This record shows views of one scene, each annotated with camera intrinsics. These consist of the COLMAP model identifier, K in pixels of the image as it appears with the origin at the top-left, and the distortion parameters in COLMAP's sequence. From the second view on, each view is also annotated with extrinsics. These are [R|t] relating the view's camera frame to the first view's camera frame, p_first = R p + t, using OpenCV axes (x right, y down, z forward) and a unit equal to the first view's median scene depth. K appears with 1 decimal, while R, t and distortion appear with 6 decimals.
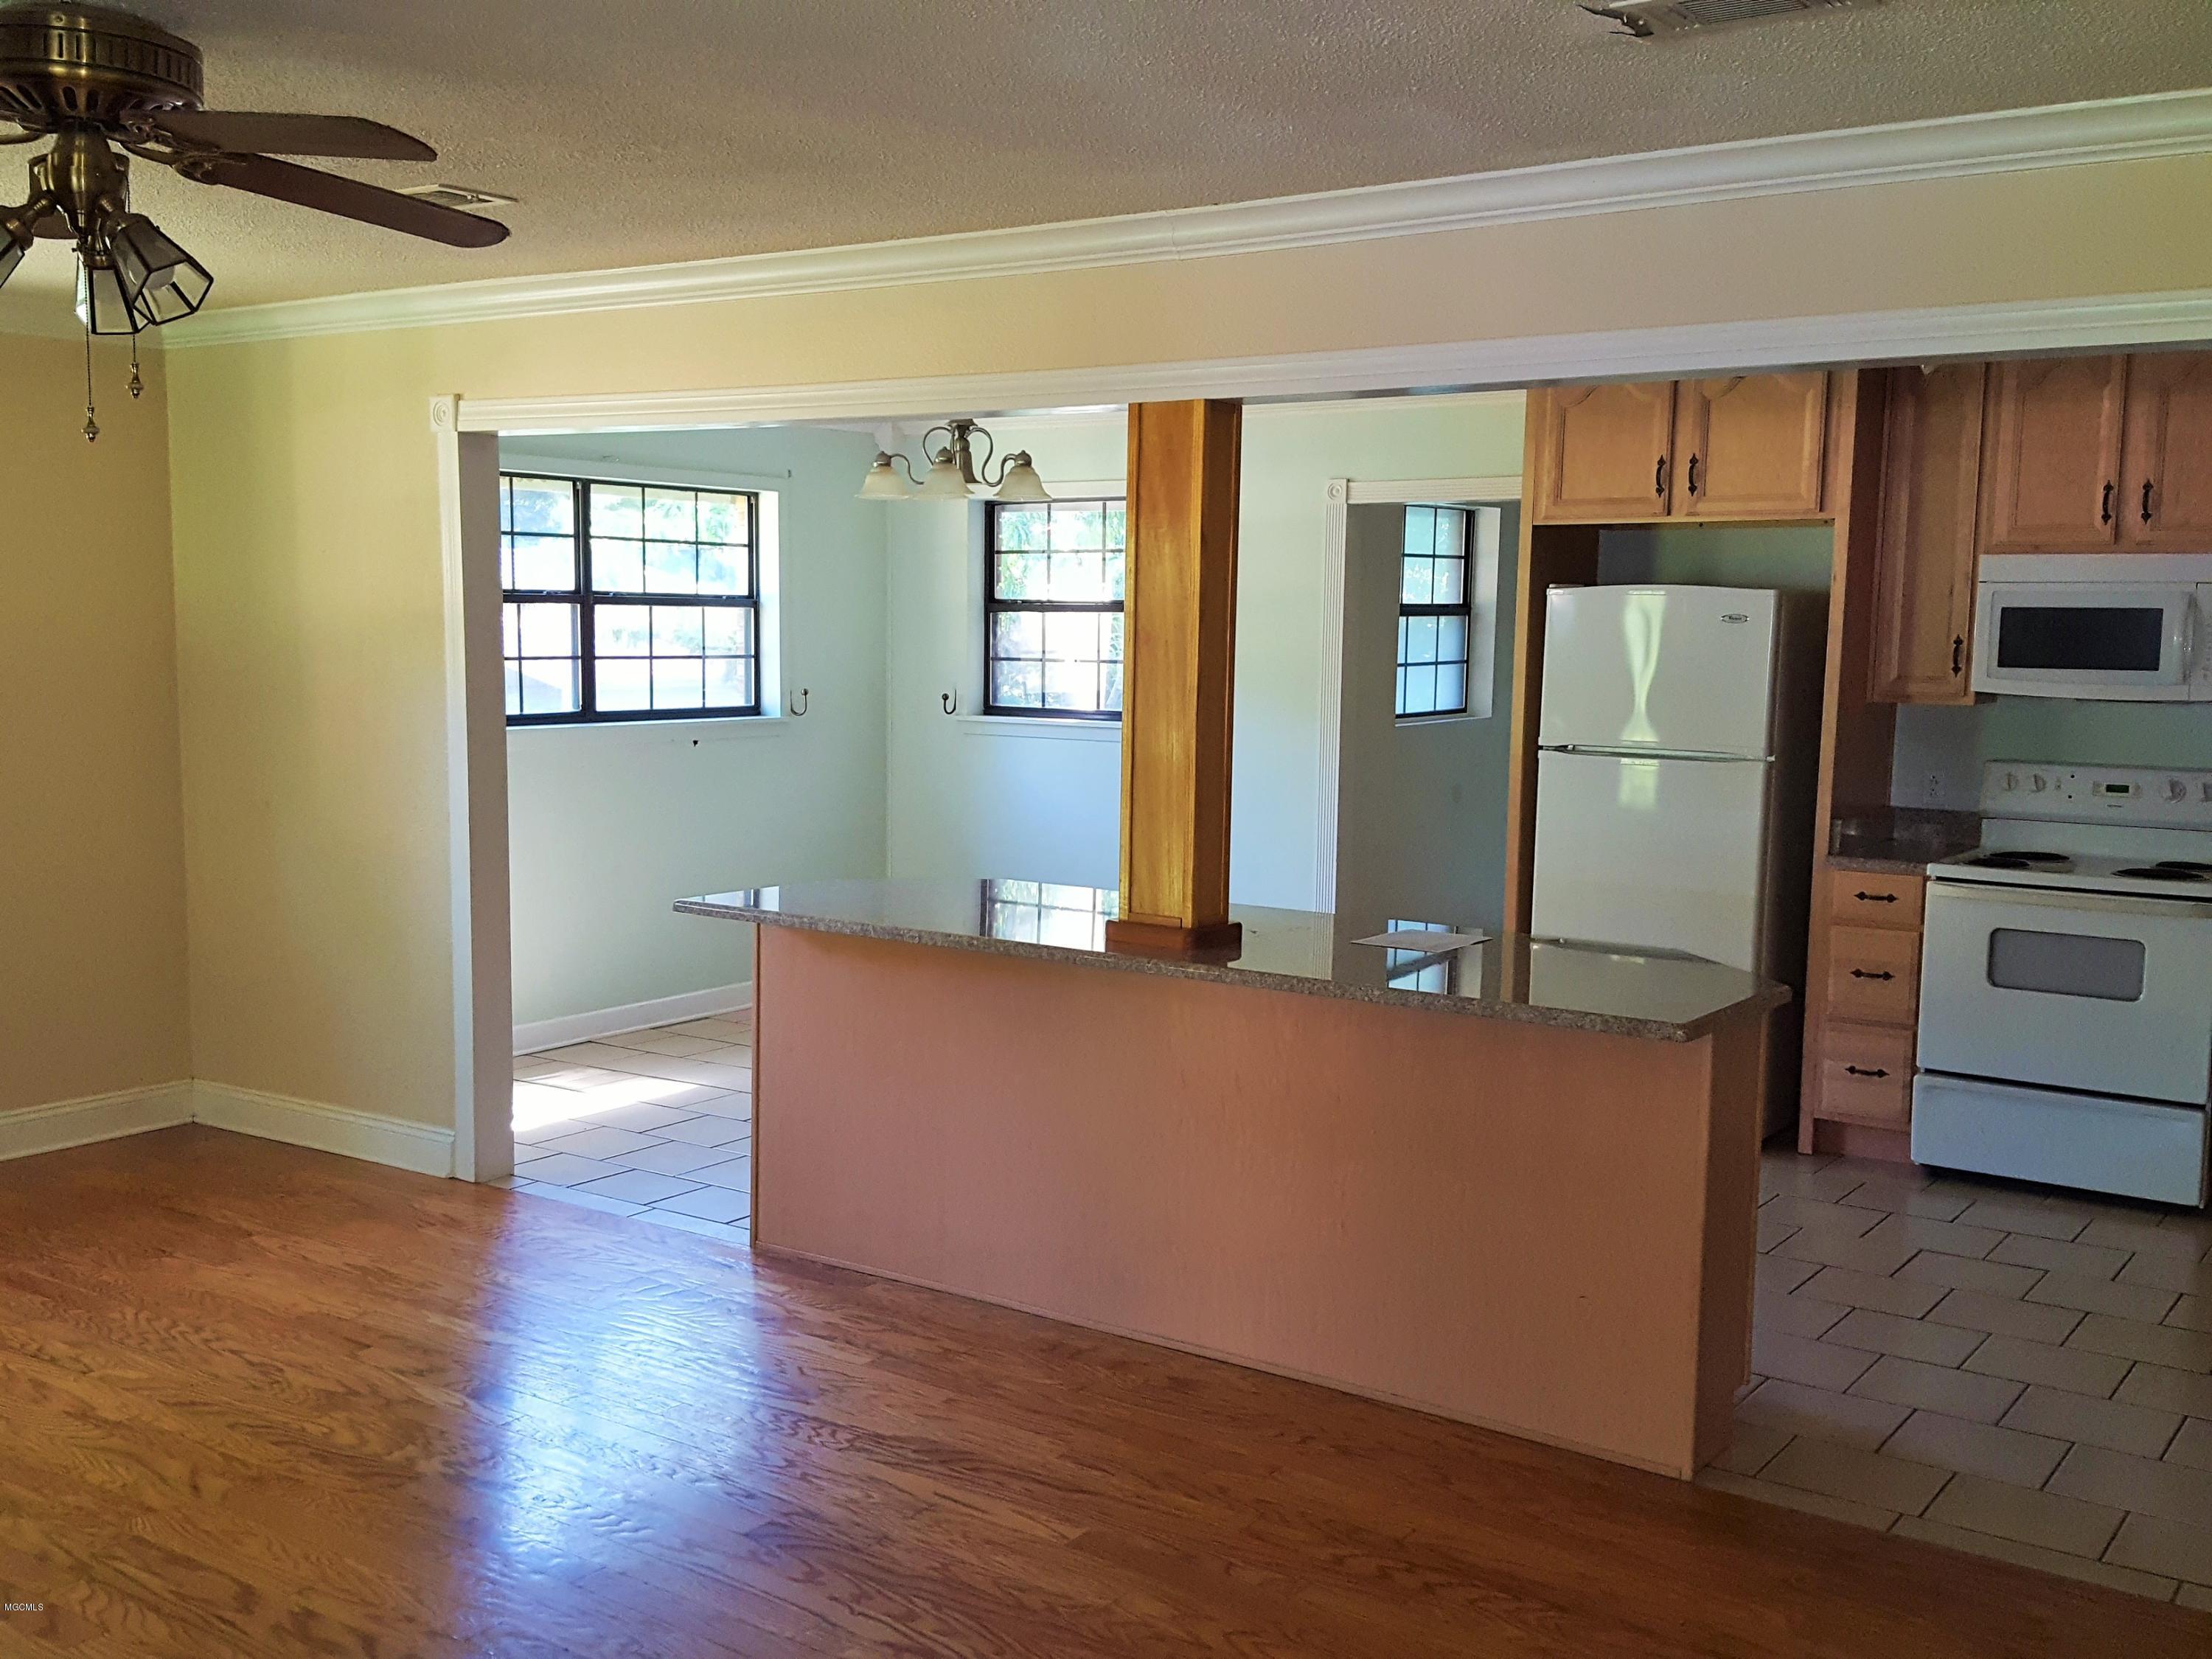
lens RADIAL K [[2221.2, 0, 1106.6], [0, 2221.2, 832.9], [0, 0, 1]] dist [0.029431, 0.000000]
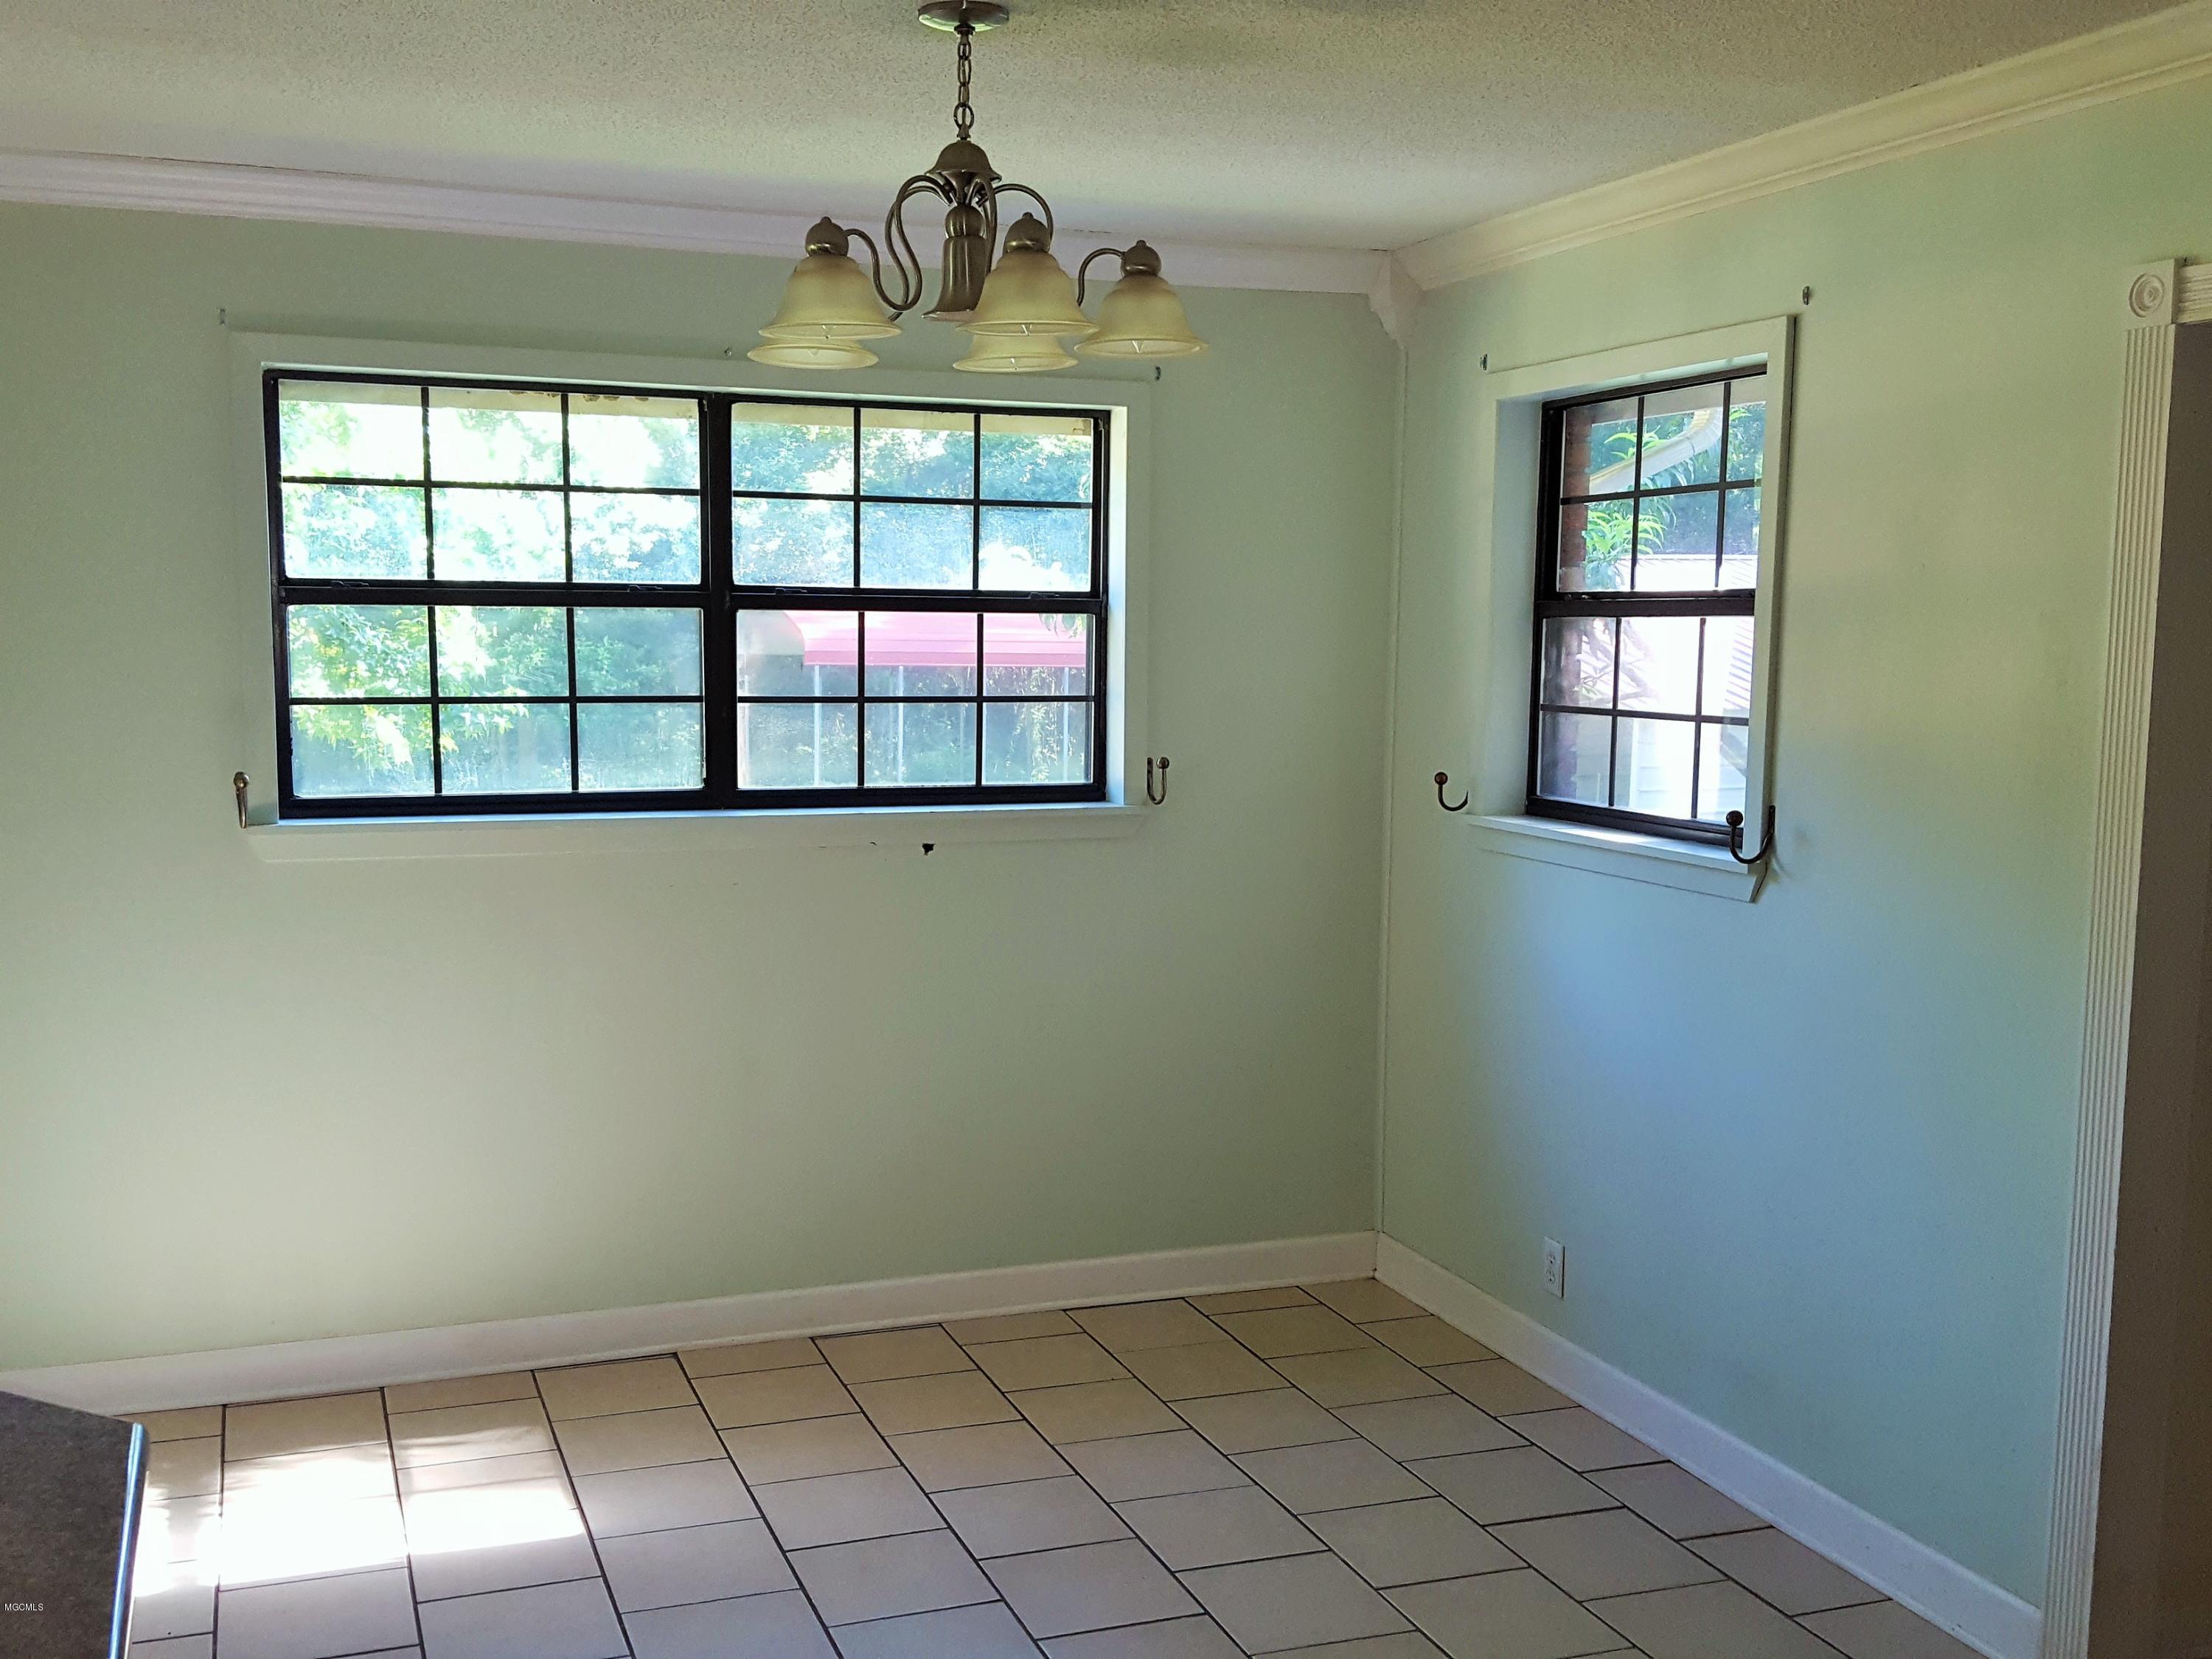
lens RADIAL K [[2221.2, 0, 1027.1], [0, 2221.2, 822.8], [0, 0, 1]] dist [0.029431, 0.000000]
pose [[0.804403, 0.047349, -0.592194, 0.167761], [-0.055750, 0.998436, 0.004103, -0.049122], [0.591463, 0.029714, 0.805785, 0.532855]]
